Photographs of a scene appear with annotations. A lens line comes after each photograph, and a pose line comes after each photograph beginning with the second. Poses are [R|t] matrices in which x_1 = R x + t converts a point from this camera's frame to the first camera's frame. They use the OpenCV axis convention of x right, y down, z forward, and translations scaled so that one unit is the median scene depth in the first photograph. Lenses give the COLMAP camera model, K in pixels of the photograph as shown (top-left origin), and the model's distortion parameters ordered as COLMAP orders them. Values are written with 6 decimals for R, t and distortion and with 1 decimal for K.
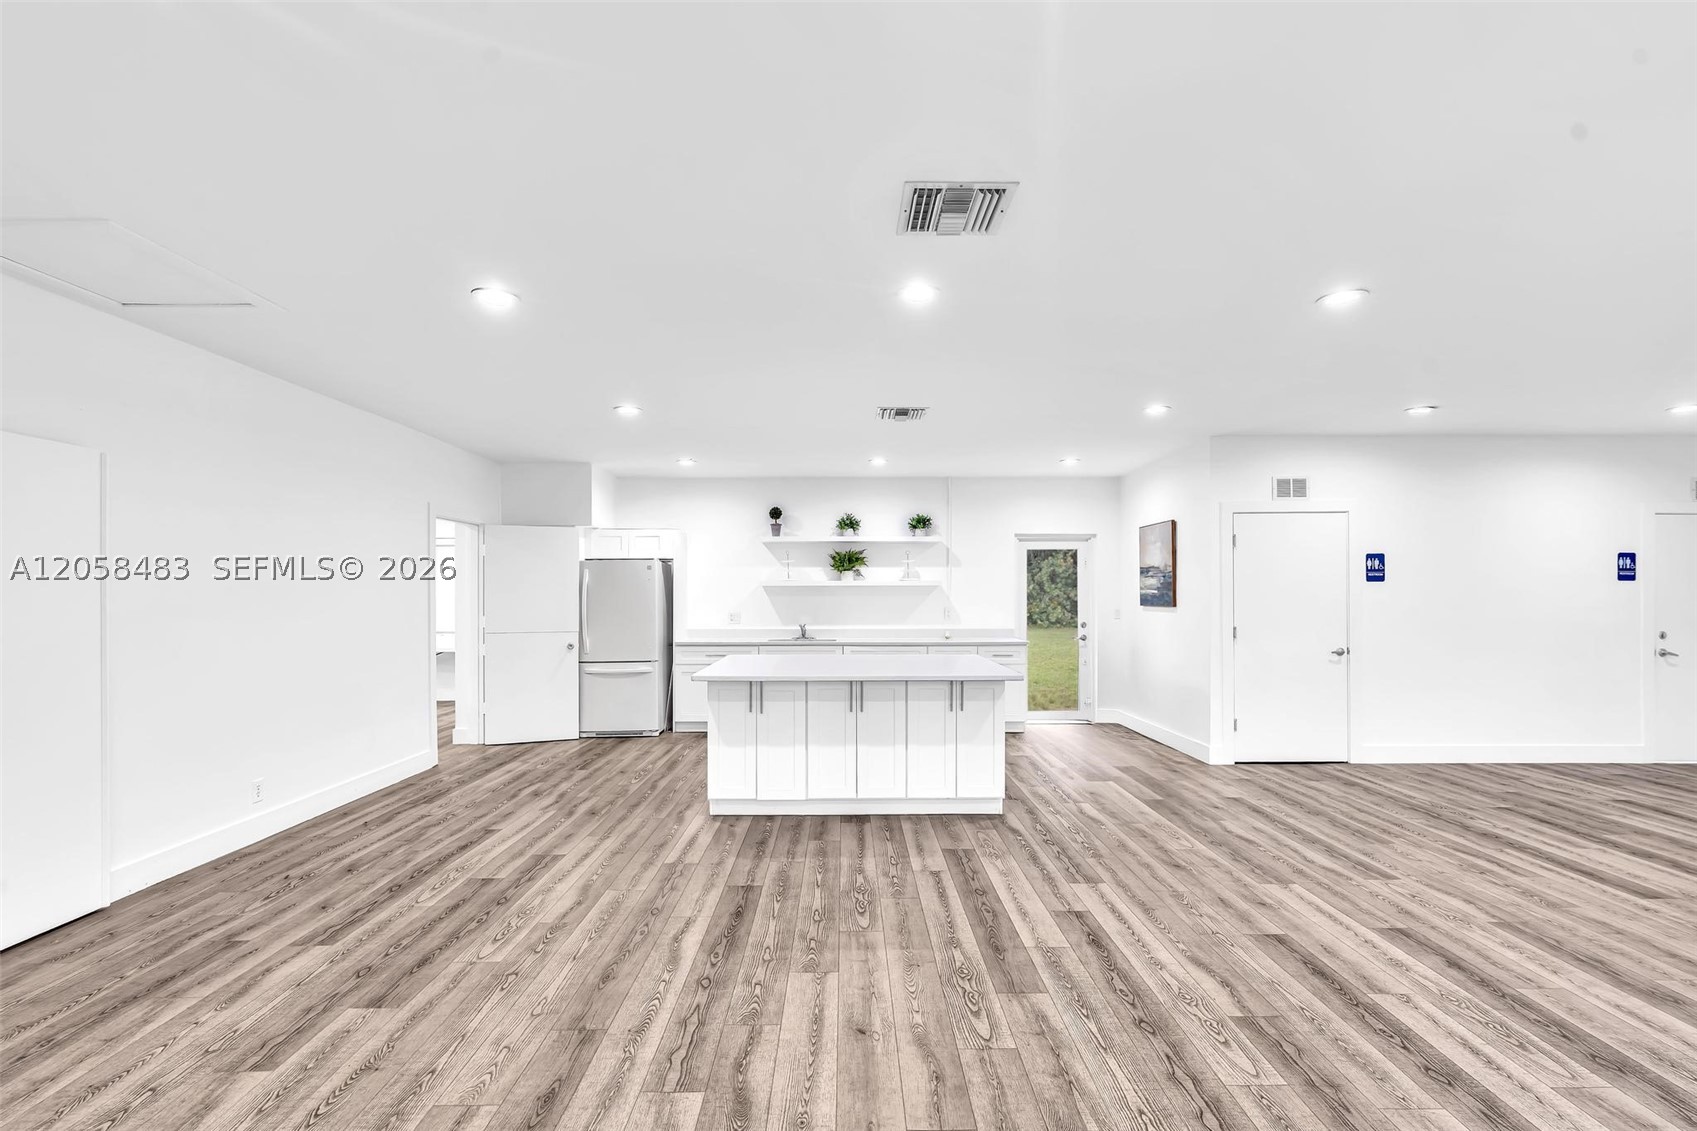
lens RADIAL K [[764.6, 0, 844.6], [0, 764.6, 592.6], [0, 0, 1]] dist [-0.005342, 0.002807]
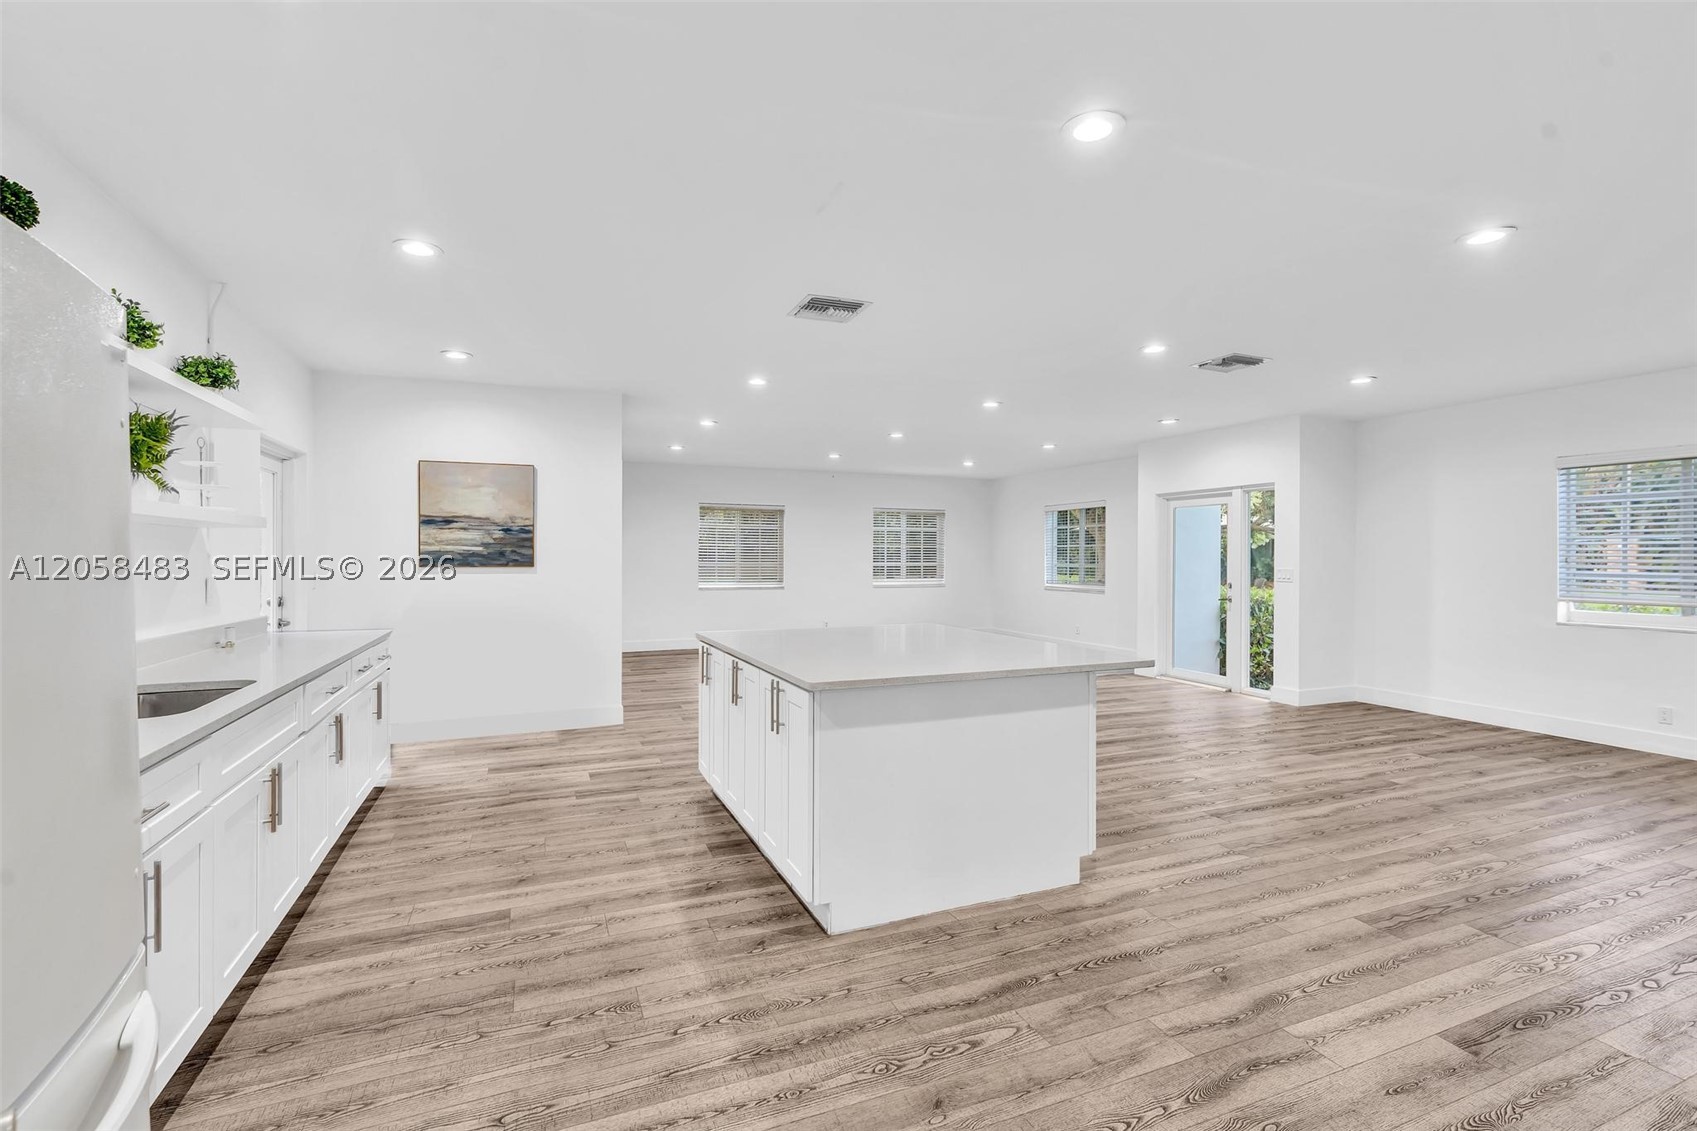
lens RADIAL K [[764.6, 0, 840.4], [0, 764.6, 565.5], [0, 0, 1]] dist [-0.005342, 0.002807]
pose [[-0.381085, -0.009302, 0.924493, -0.721101], [-0.003887, 0.999957, 0.008459, 0.012581], [-0.924532, -0.000370, -0.381104, 1.478255]]
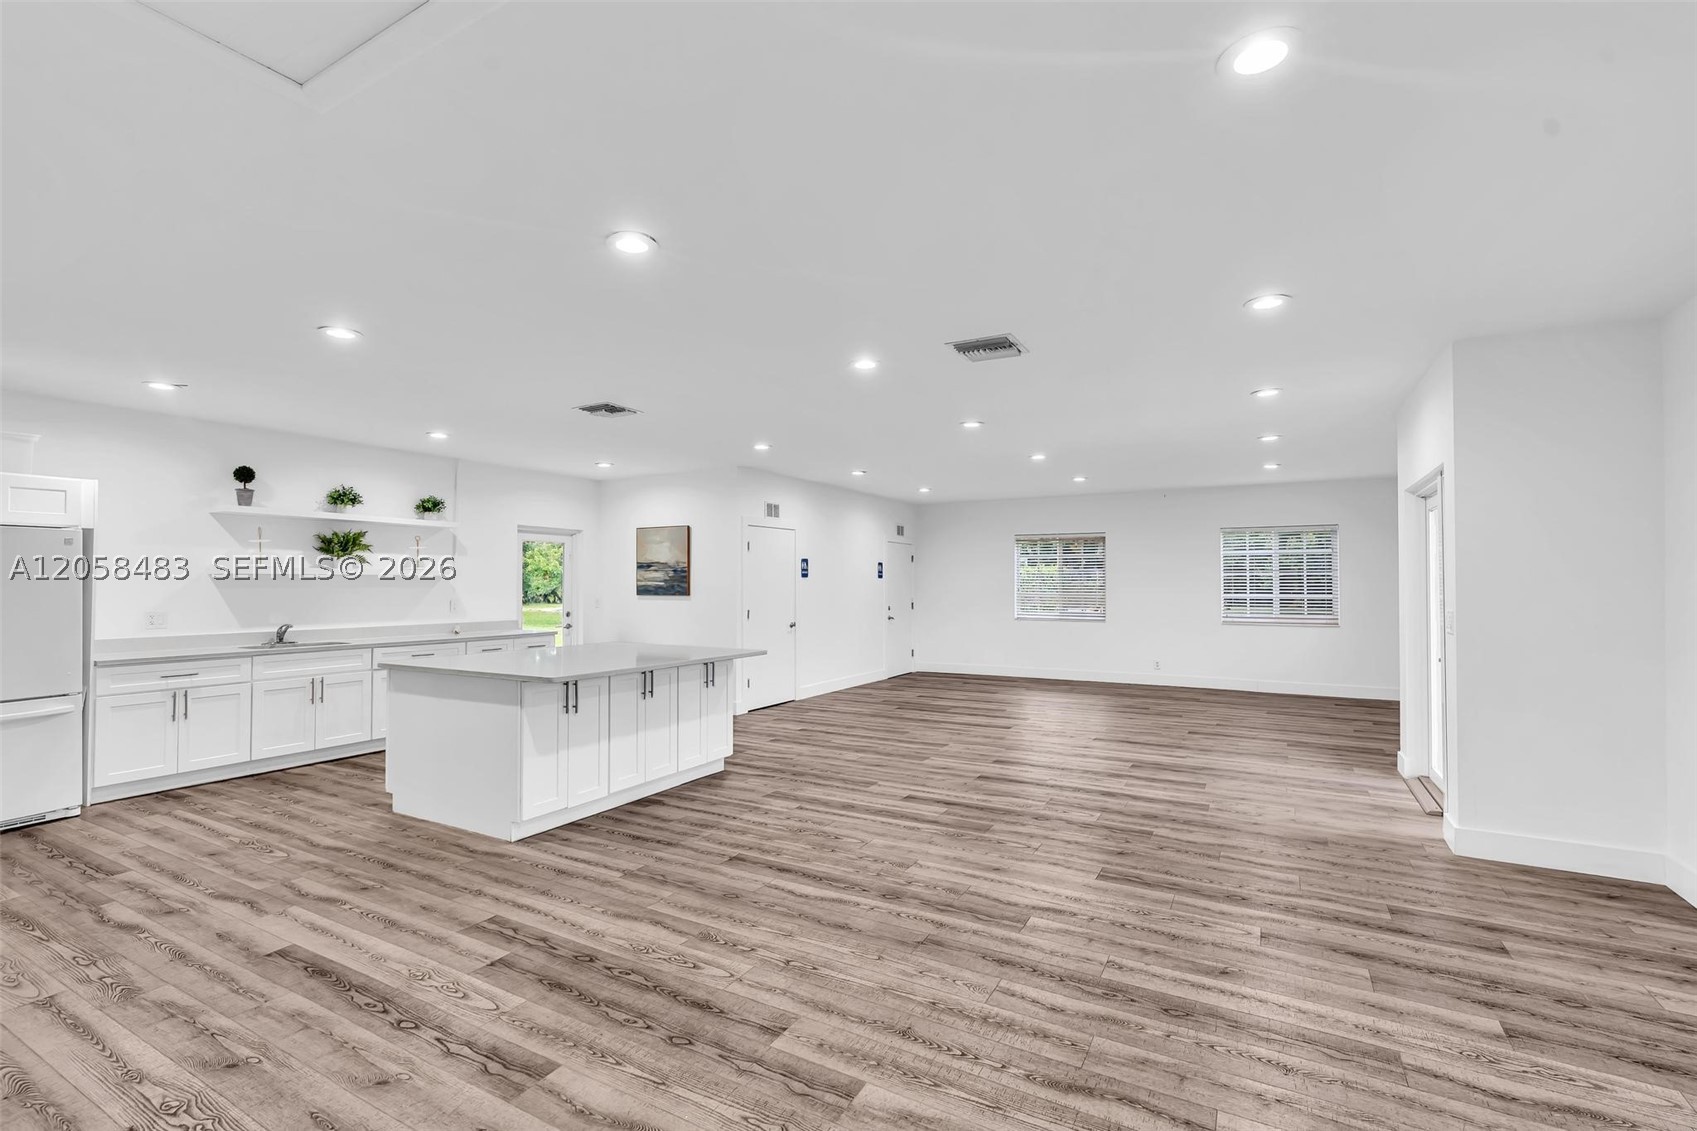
lens RADIAL K [[764.6, 0, 834.4], [0, 764.6, 560.0], [0, 0, 1]] dist [-0.005342, 0.002807]
pose [[0.499794, 0.029316, 0.865648, -0.766379], [-0.002174, 0.999466, -0.032593, 0.001079], [-0.866142, 0.014408, 0.499591, 0.258599]]
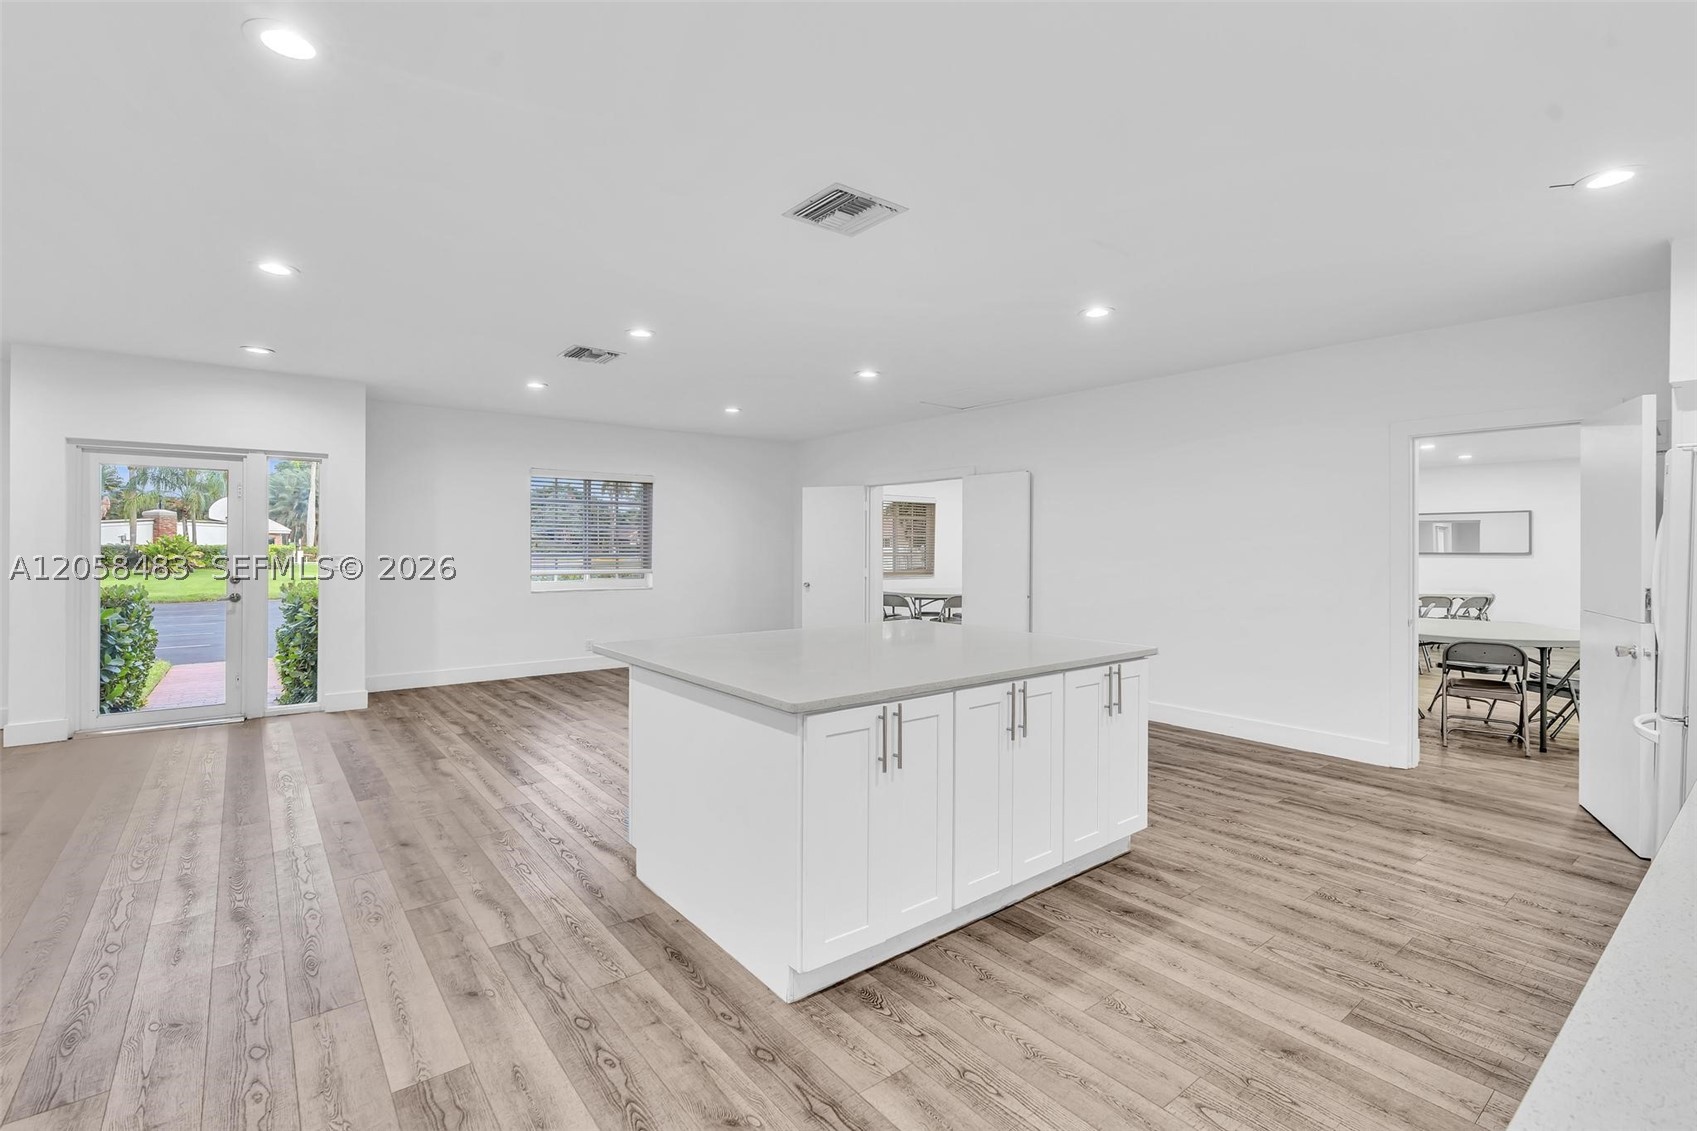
lens RADIAL K [[764.6, 0, 855.5], [0, 764.6, 557.3], [0, 0, 1]] dist [-0.005342, 0.002807]
pose [[-0.777595, 0.009189, -0.628699, 0.480318], [-0.002293, 0.999845, 0.017450, 0.006127], [0.628762, 0.015011, -0.777453, 1.662449]]
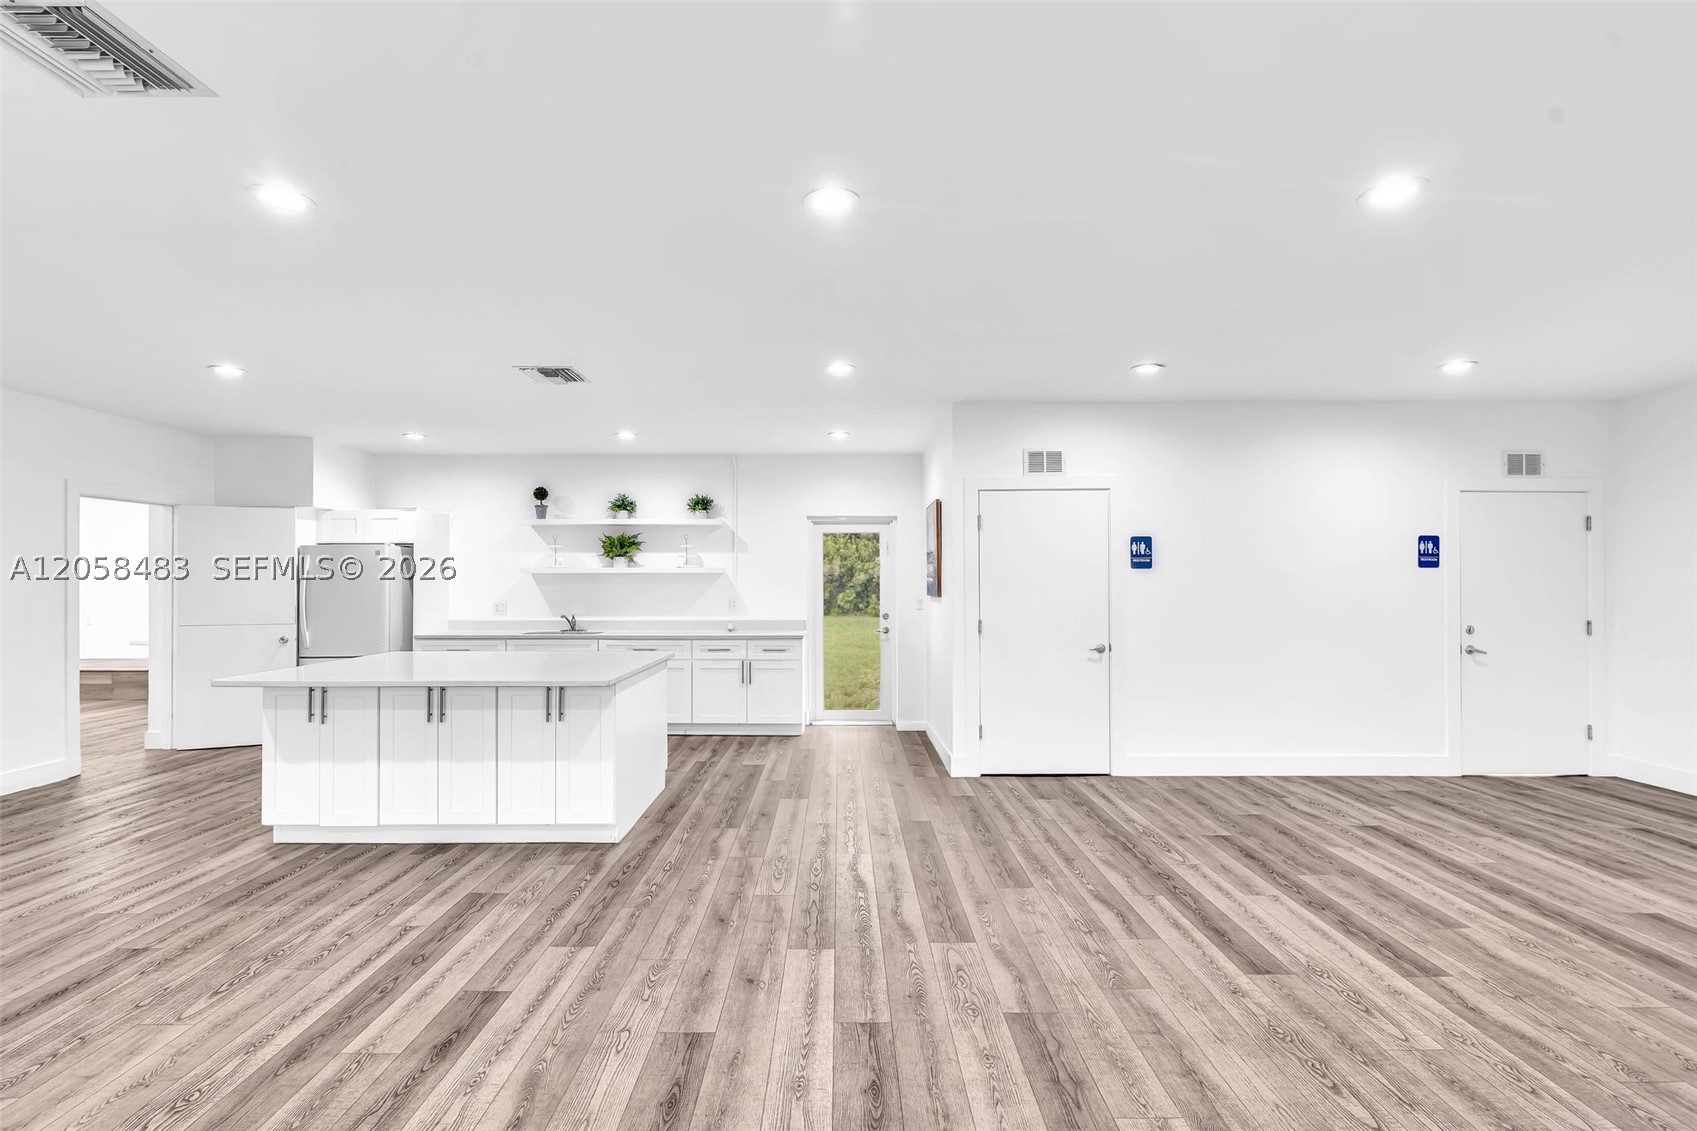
lens RADIAL K [[764.6, 0, 835.0], [0, 764.6, 583.6], [0, 0, 1]] dist [-0.005342, 0.002807]
pose [[0.999991, 0.000787, -0.004048, 0.460349], [-0.000776, 0.999996, 0.002893, 0.000977], [0.004050, -0.002890, 0.999988, 0.162648]]
